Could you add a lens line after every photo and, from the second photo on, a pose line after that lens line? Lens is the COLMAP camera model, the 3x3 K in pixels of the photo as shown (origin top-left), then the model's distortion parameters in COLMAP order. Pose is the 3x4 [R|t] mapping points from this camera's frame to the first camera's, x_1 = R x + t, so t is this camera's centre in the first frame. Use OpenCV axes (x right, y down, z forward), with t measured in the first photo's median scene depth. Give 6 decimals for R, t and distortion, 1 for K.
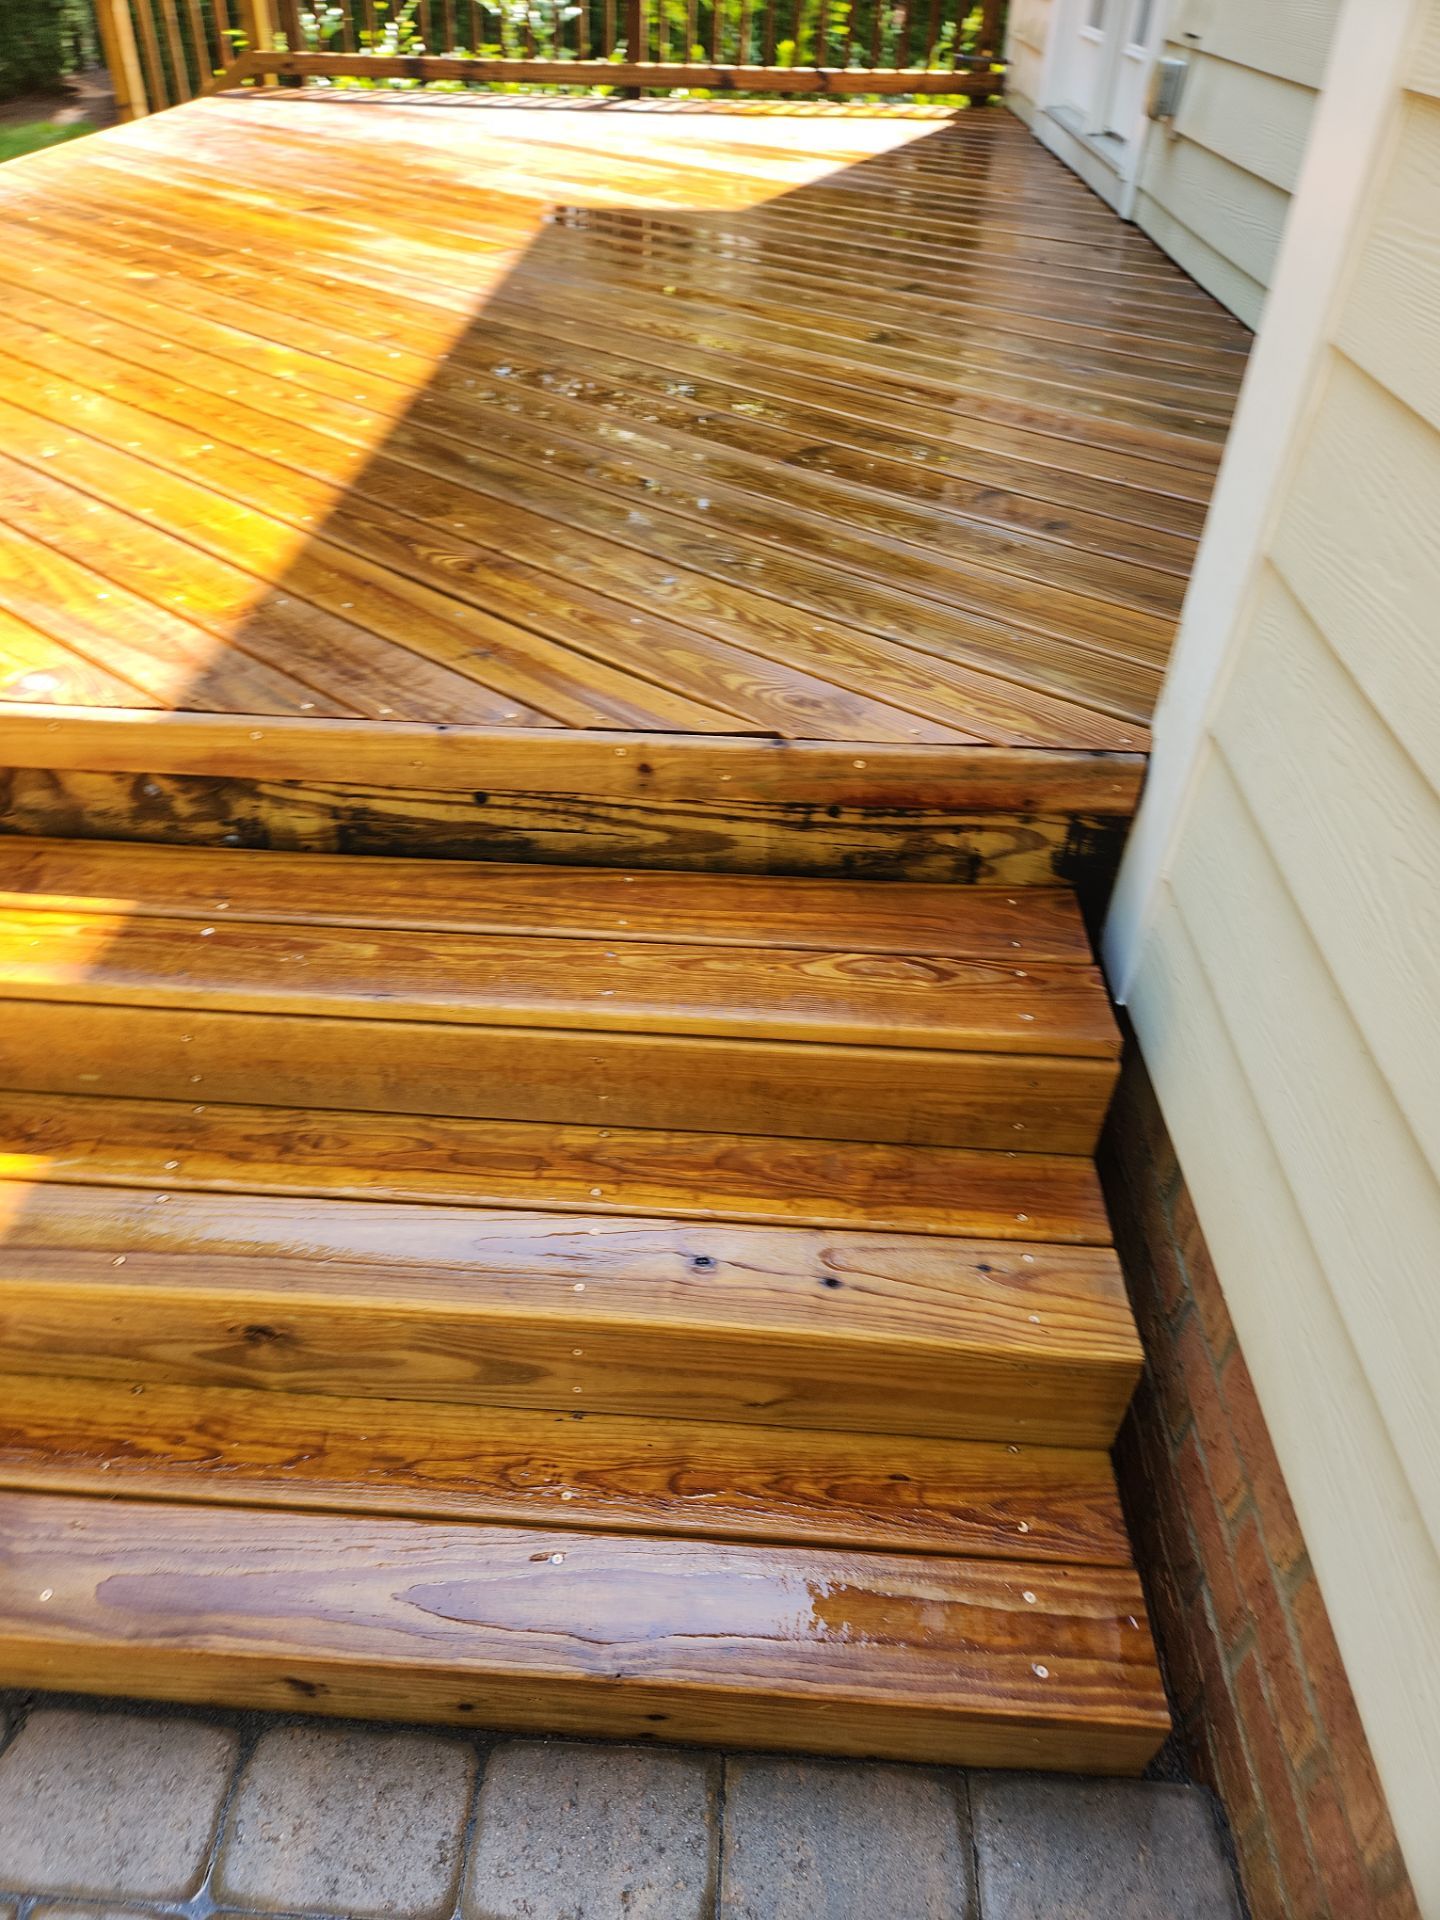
lens RADIAL K [[1311.2, 0, 713.5], [0, 1311.2, 1002.4], [0, 0, 1]] dist [0.071381, -0.066219]
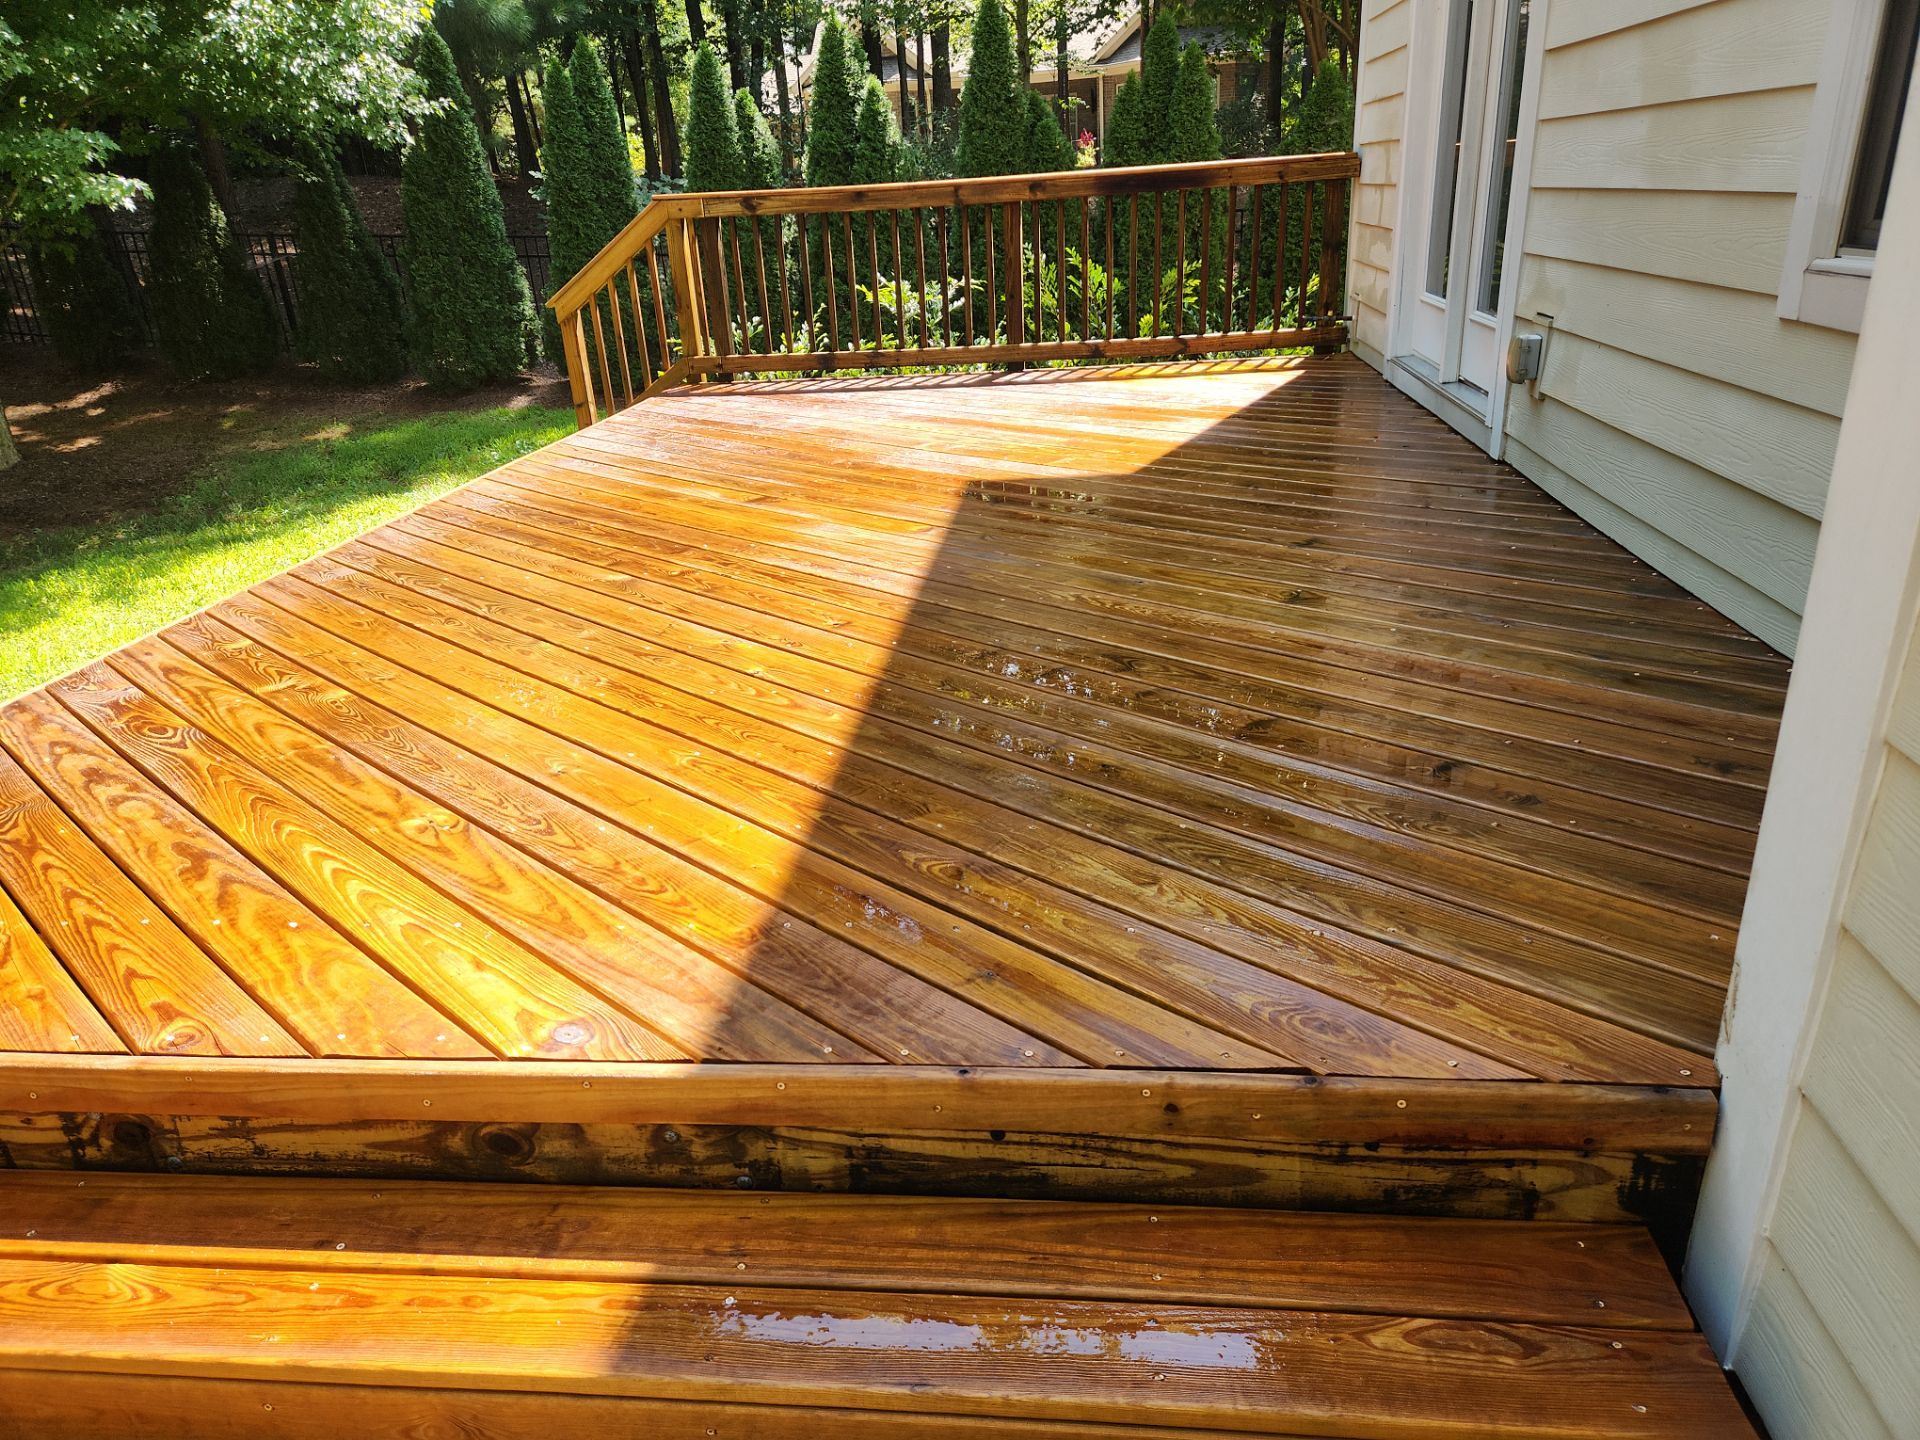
lens RADIAL K [[1326.9, 0, 963.8], [0, 1326.9, 754.8], [0, 0, 1]] dist [0.081556, -0.087232]
pose [[0.996175, -0.048336, -0.072793, -0.112069], [0.026699, 0.961601, -0.273151, -0.151361], [0.083201, 0.270163, 0.959213, -0.031435]]
